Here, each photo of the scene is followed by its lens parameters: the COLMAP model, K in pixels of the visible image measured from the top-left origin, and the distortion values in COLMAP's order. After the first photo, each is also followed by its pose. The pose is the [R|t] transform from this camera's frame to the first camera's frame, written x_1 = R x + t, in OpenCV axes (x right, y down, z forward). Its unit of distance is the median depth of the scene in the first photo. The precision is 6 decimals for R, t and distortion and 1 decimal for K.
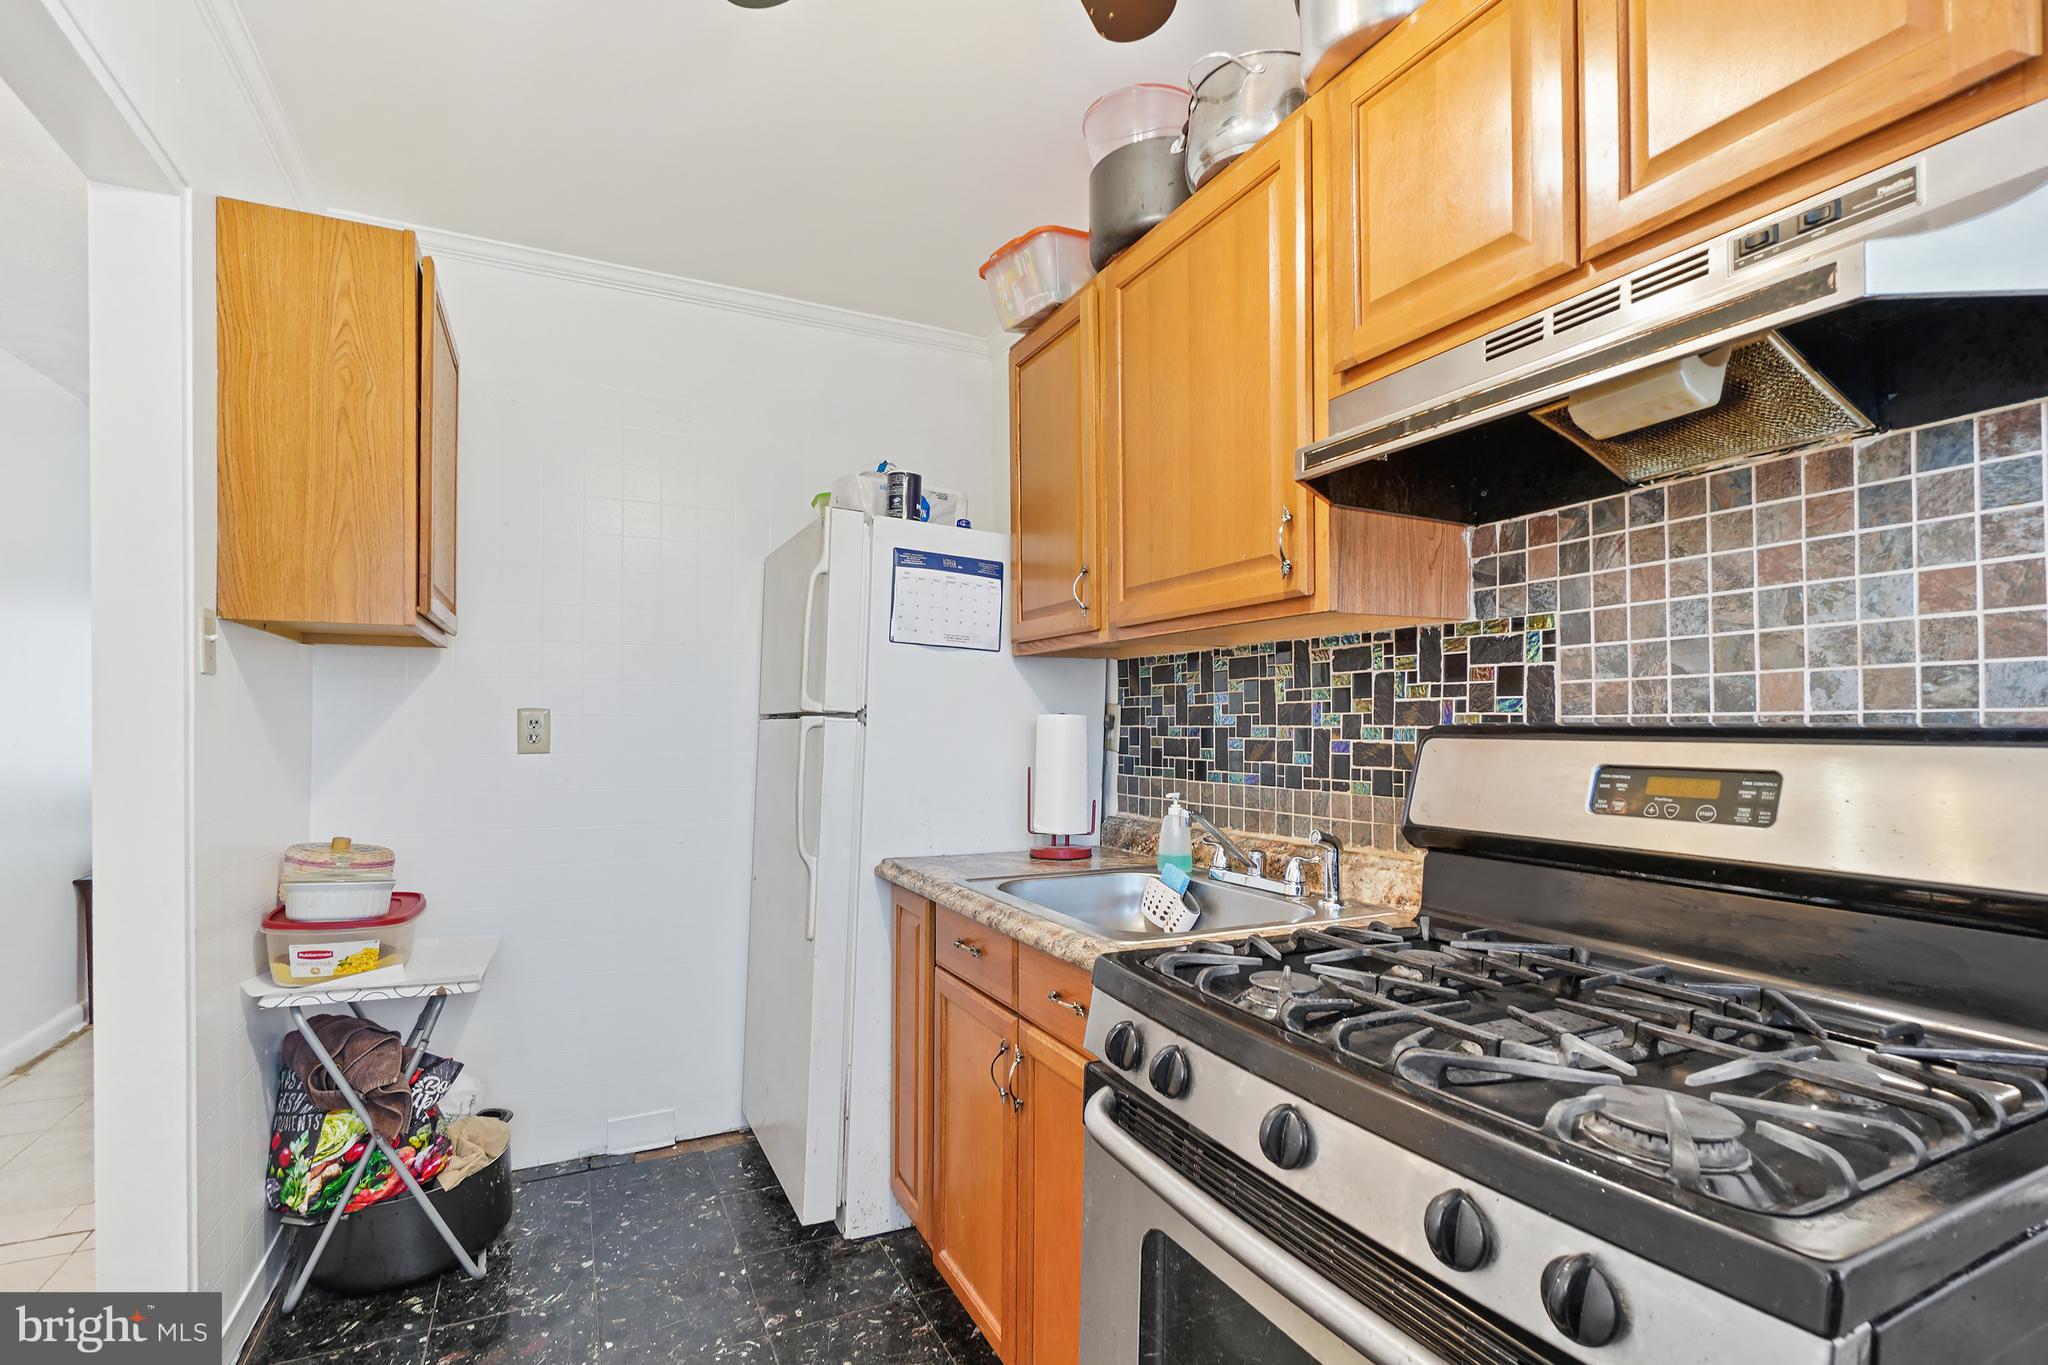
lens RADIAL K [[961.5, 0, 1024.0], [0, 961.5, 682.5], [0, 0, 1]] dist [0.000622, 0.000118]
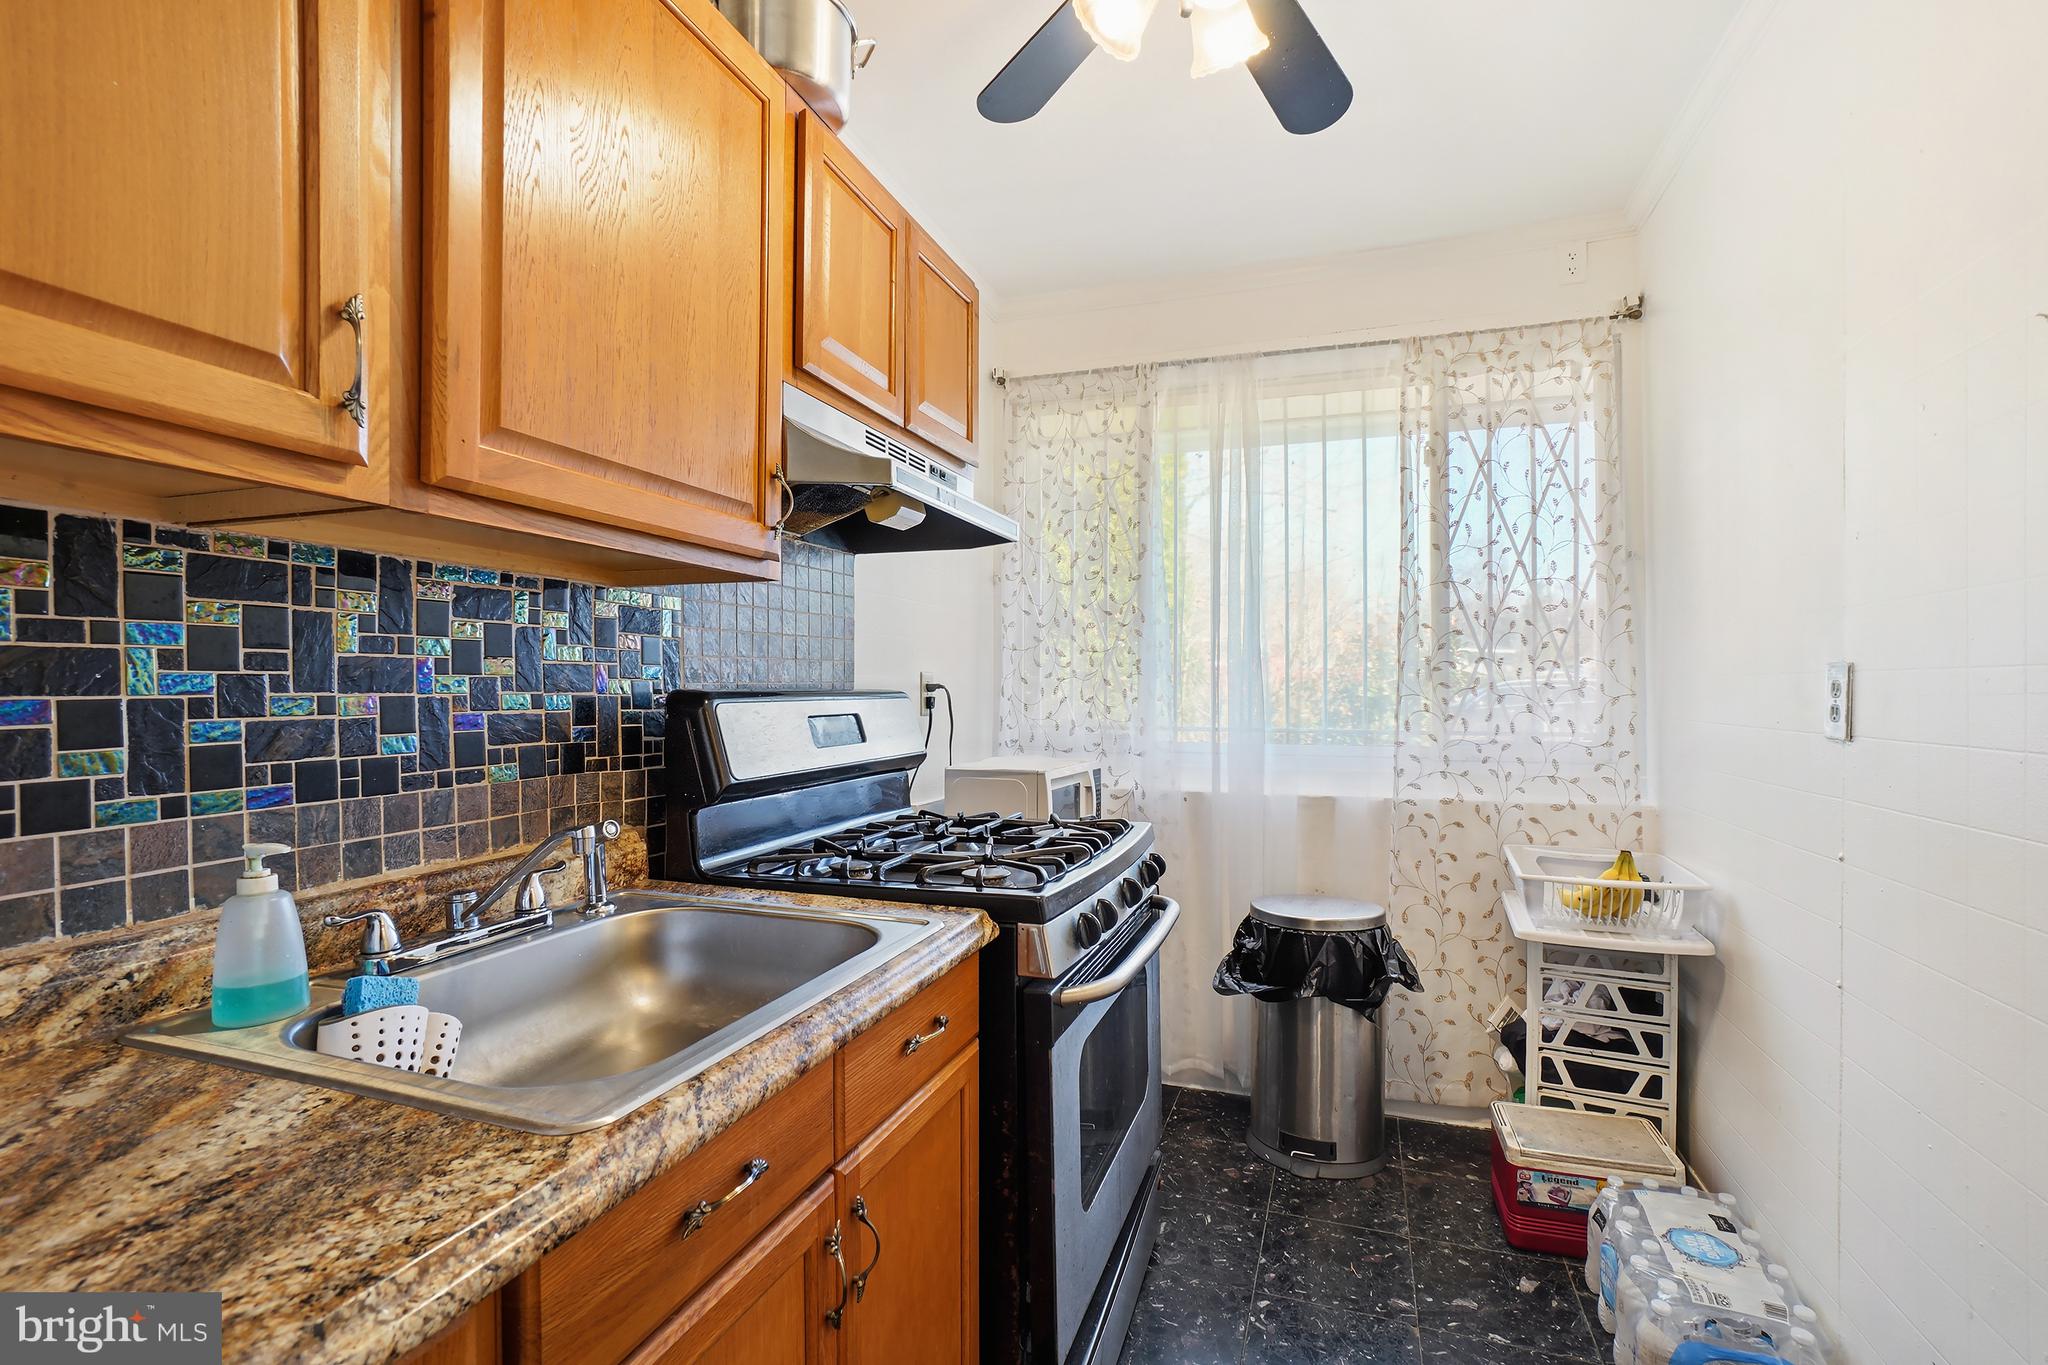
lens RADIAL K [[907.2, 0, 1015.5], [0, 907.2, 678.7], [0, 0, 1]] dist [-0.067480, 0.022746]
pose [[-0.694283, 0.003576, 0.719693, -0.464054], [-0.033586, 0.998737, -0.037362, 0.048478], [-0.718918, -0.050111, -0.693286, 1.243380]]
